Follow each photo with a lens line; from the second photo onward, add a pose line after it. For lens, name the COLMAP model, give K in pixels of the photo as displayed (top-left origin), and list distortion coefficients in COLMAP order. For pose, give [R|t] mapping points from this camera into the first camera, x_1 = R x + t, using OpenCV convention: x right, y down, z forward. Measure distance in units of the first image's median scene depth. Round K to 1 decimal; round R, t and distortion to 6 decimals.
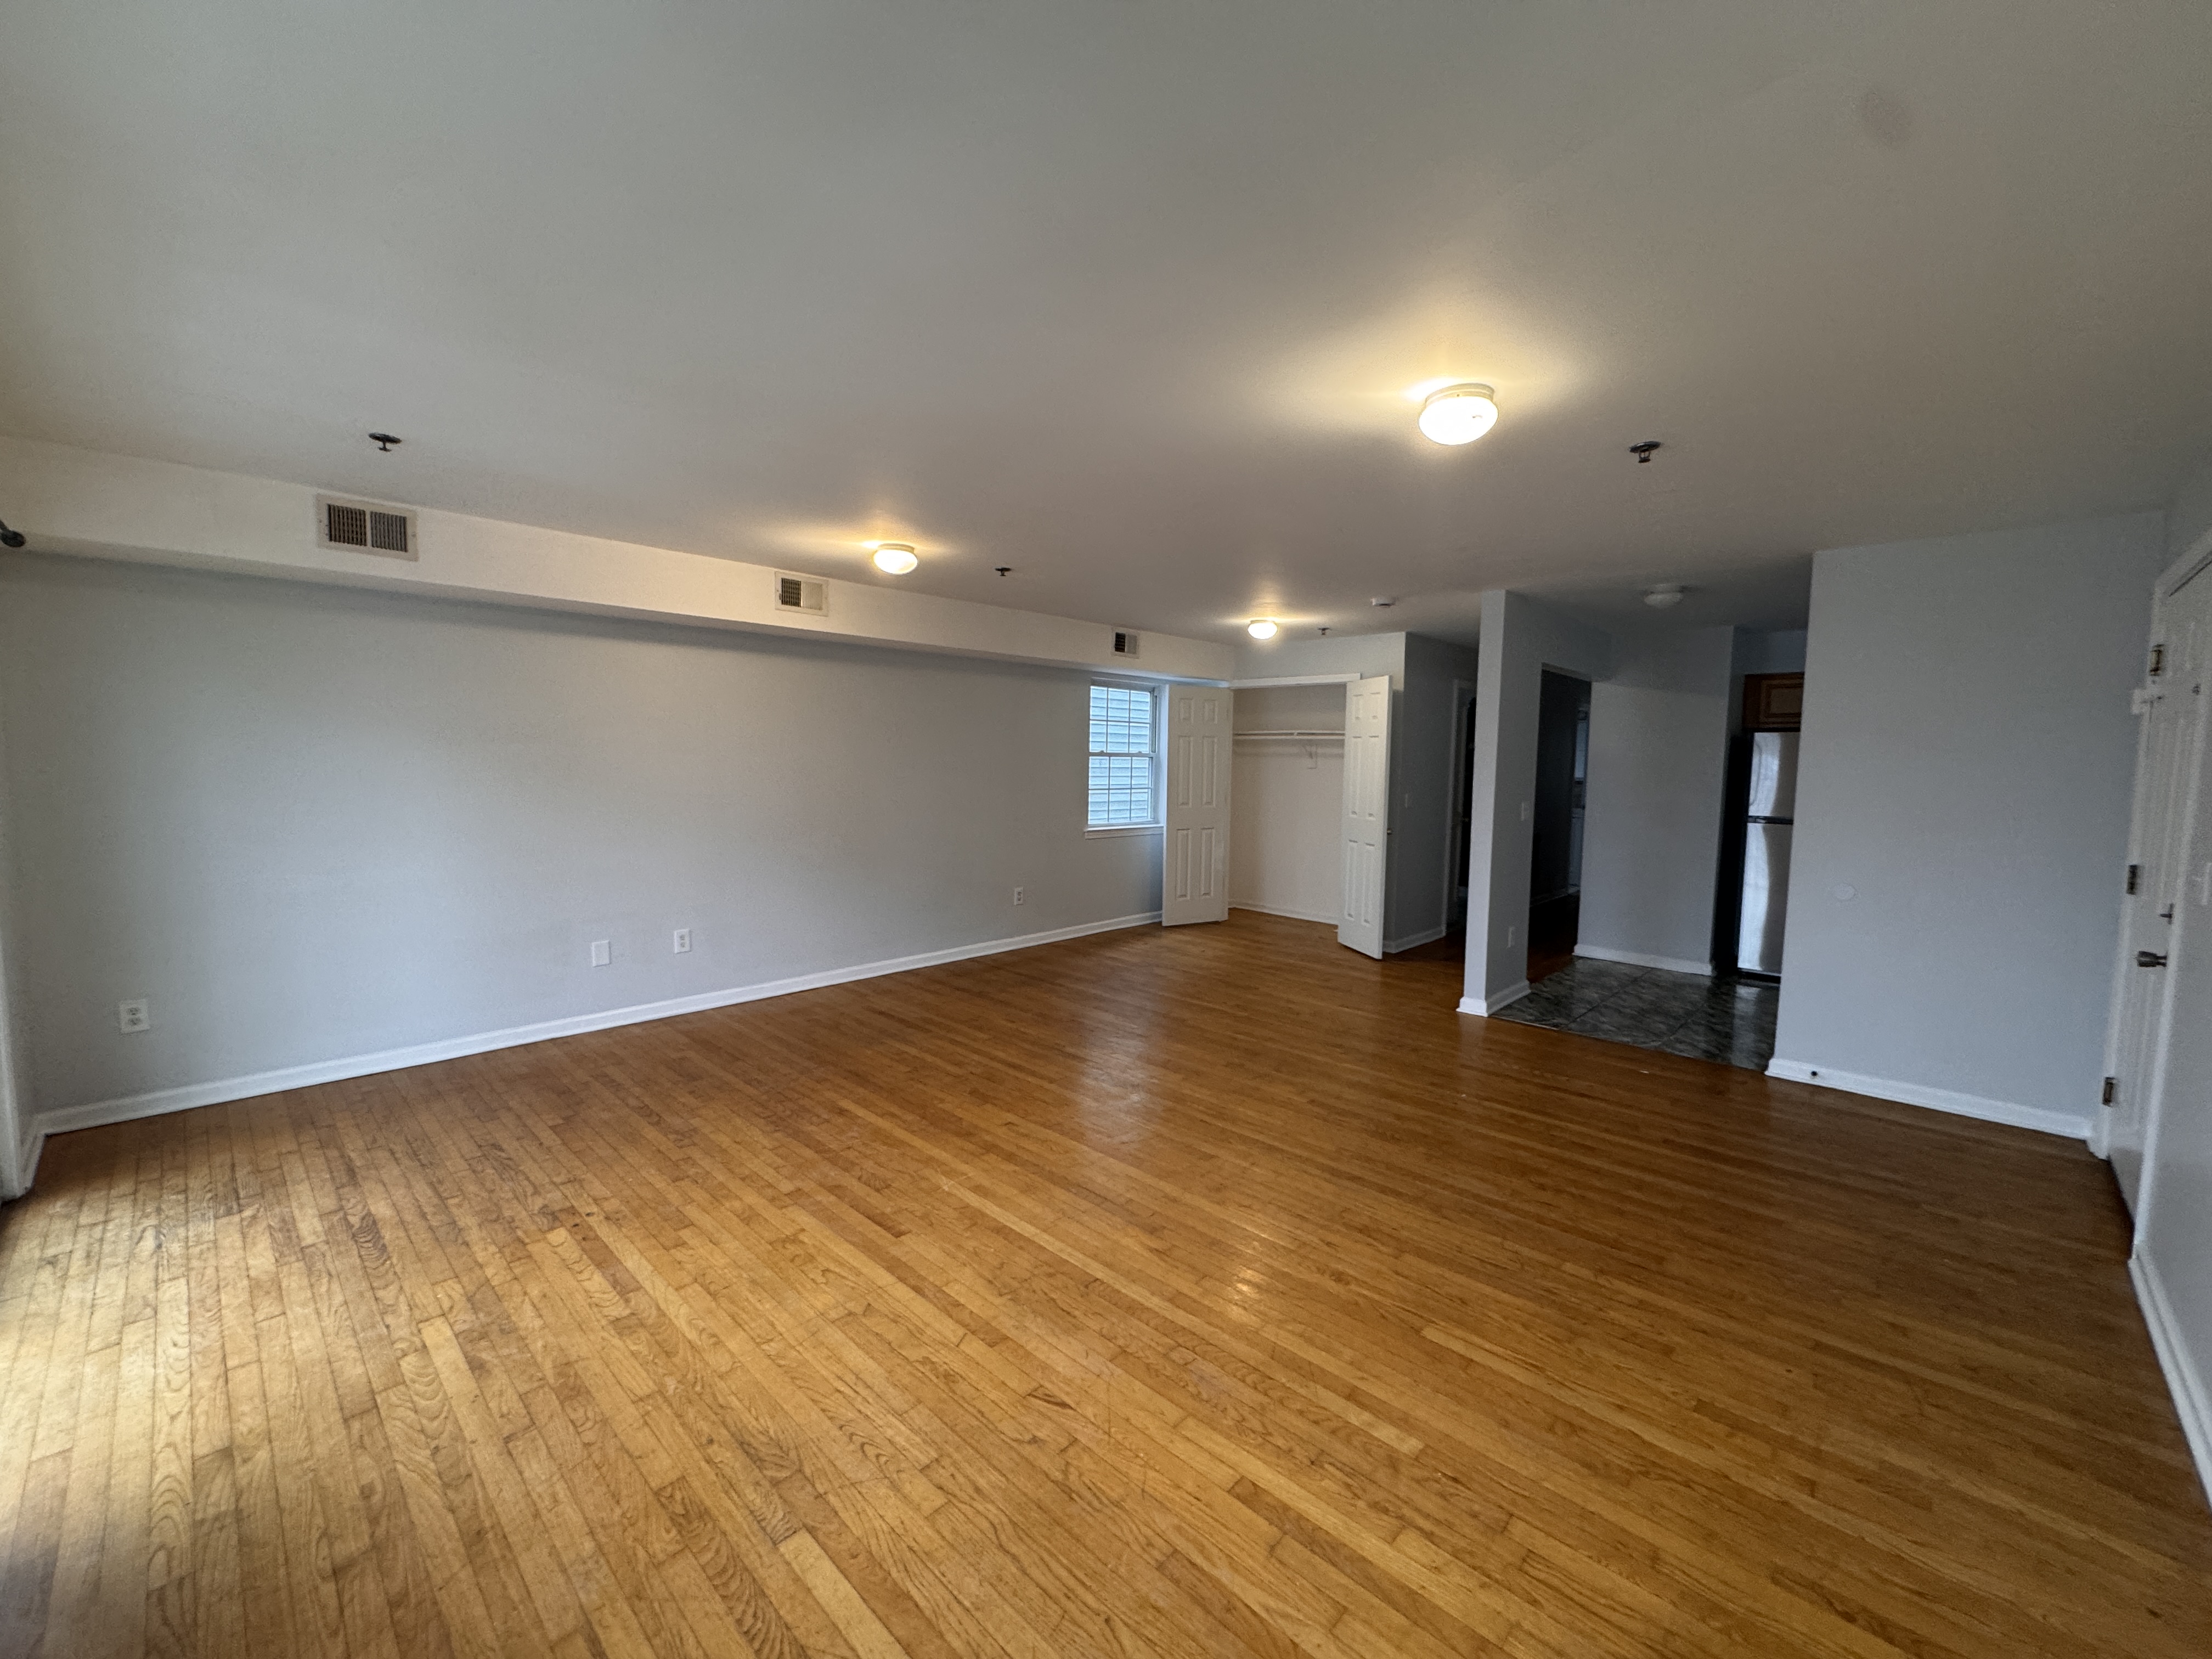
lens RADIAL K [[880.4, 0, 1104.1], [0, 880.4, 825.1], [0, 0, 1]] dist [0.000489, -0.000073]
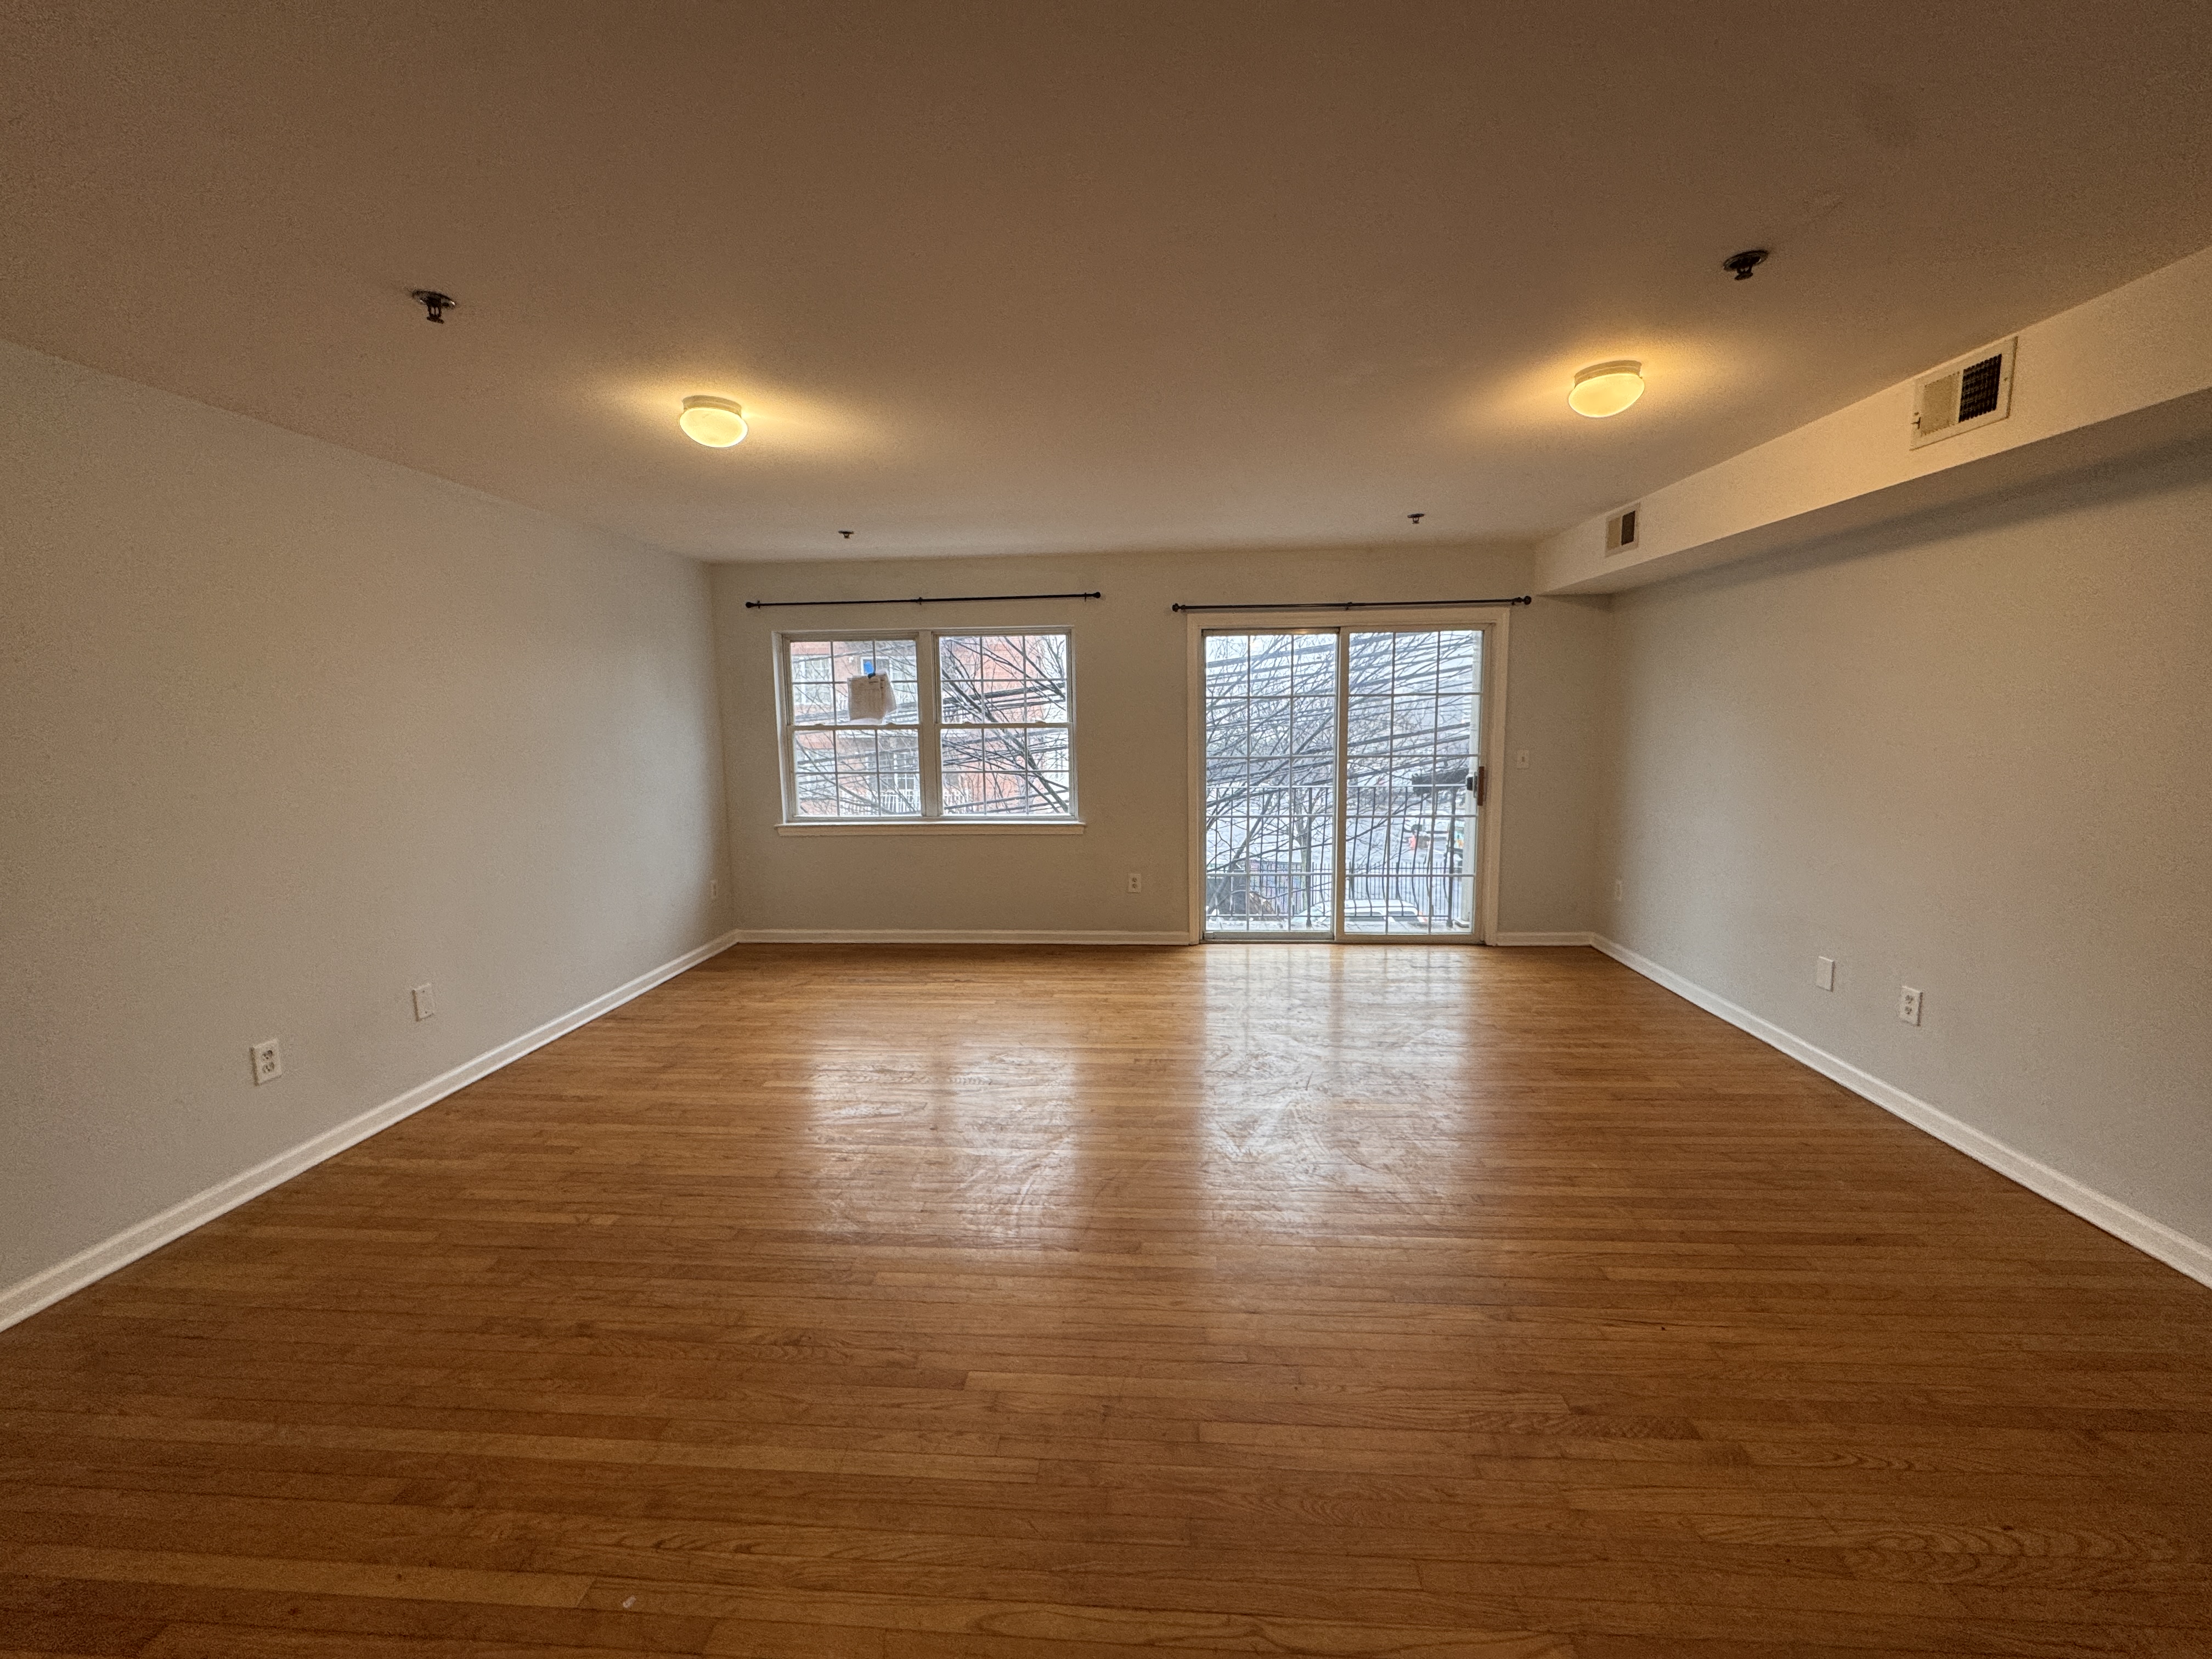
lens RADIAL K [[880.4, 0, 1101.2], [0, 880.4, 834.8], [0, 0, 1]] dist [0.000489, -0.000073]
pose [[-0.770811, 0.080090, -0.632009, 0.458383], [-0.048681, 0.981761, 0.183784, -0.097690], [0.635201, 0.172429, -0.752853, 1.342183]]
